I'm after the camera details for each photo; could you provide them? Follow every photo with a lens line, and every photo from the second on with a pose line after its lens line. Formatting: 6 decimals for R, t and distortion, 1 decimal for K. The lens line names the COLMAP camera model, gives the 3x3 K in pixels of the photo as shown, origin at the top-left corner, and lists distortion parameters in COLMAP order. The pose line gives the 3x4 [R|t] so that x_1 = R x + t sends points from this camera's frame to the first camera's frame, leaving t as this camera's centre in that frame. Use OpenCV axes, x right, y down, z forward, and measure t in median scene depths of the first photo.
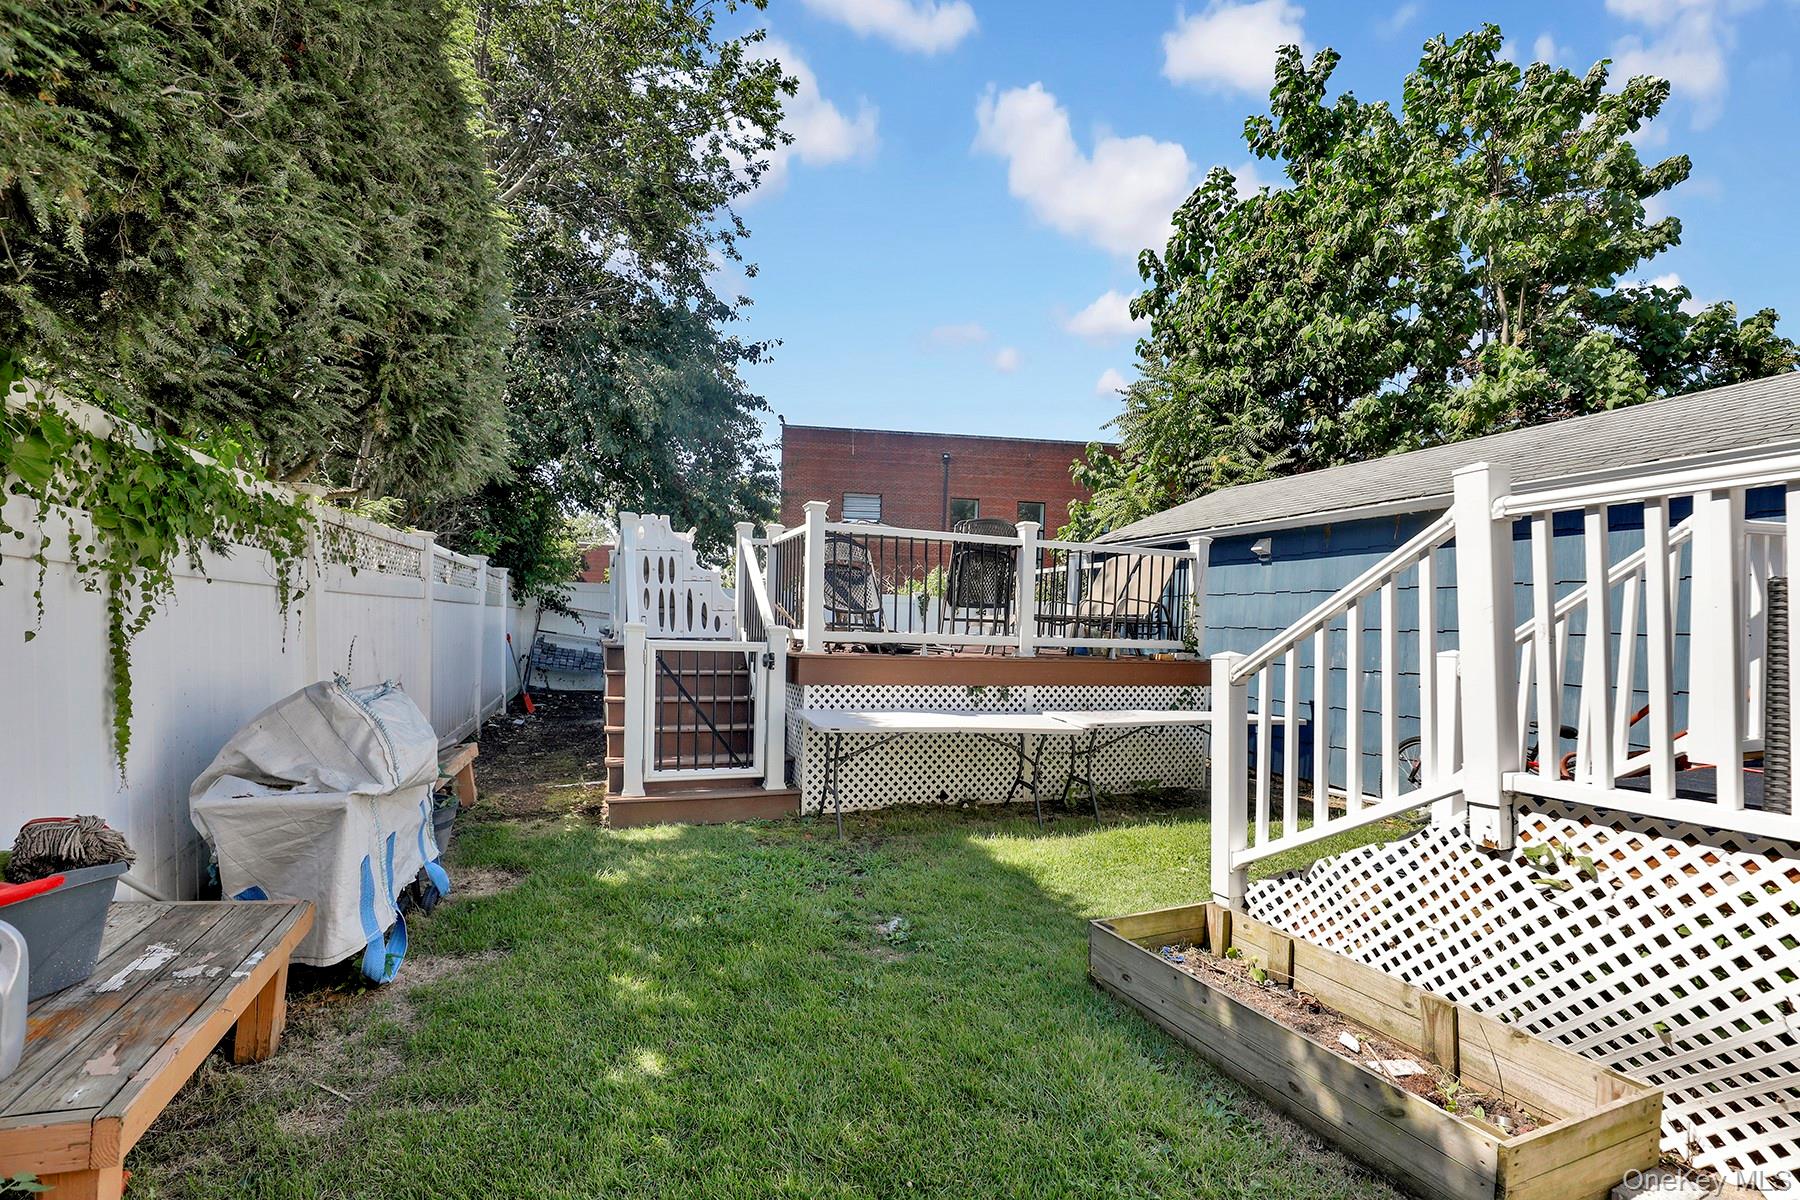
lens RADIAL K [[802.8, 0, 902.1], [0, 802.8, 572.0], [0, 0, 1]] dist [-0.001672, -0.000410]
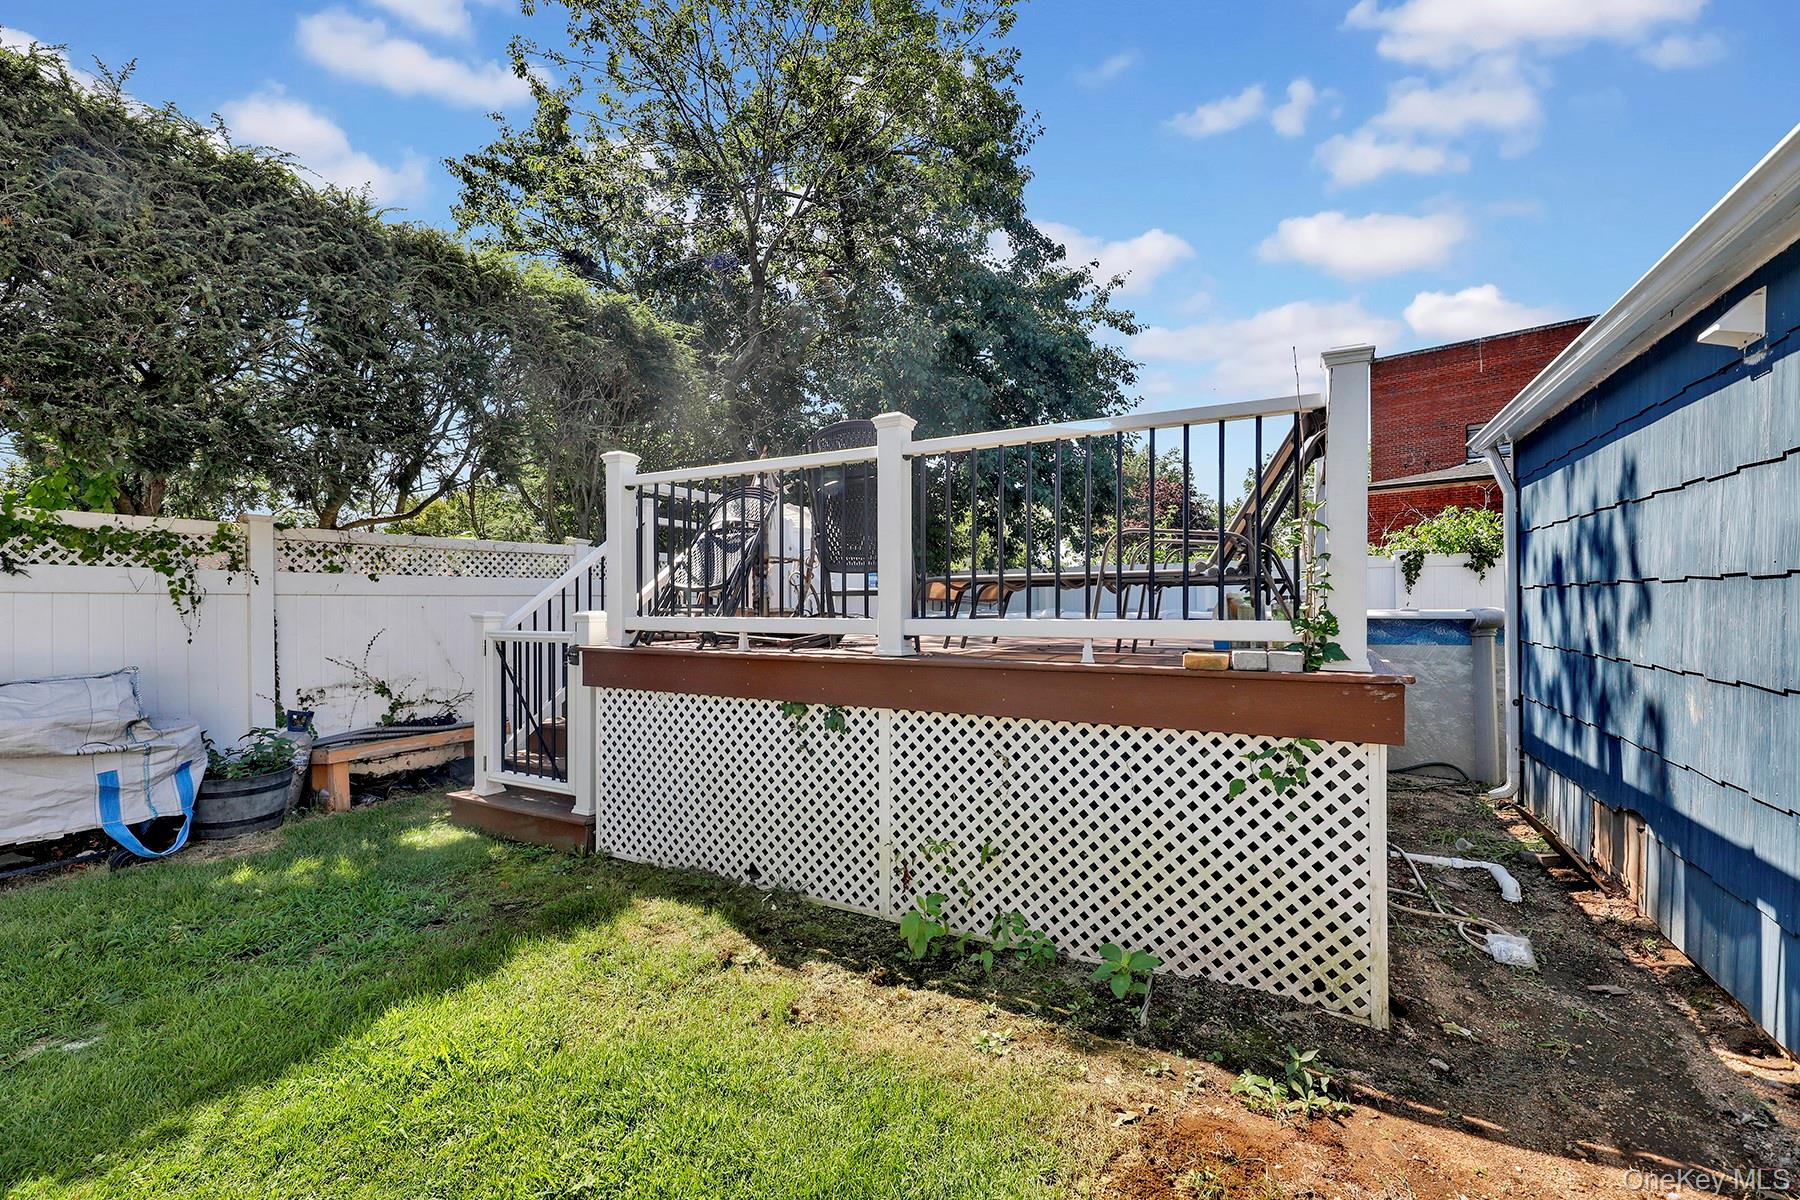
lens RADIAL K [[802.8, 0, 902.1], [0, 802.8, 572.0], [0, 0, 1]] dist [-0.001672, -0.000410]
pose [[0.604764, -0.074232, -0.792938, 0.619721], [0.061161, 0.997035, -0.046693, 0.076548], [0.794053, -0.020258, 0.607511, 0.688353]]
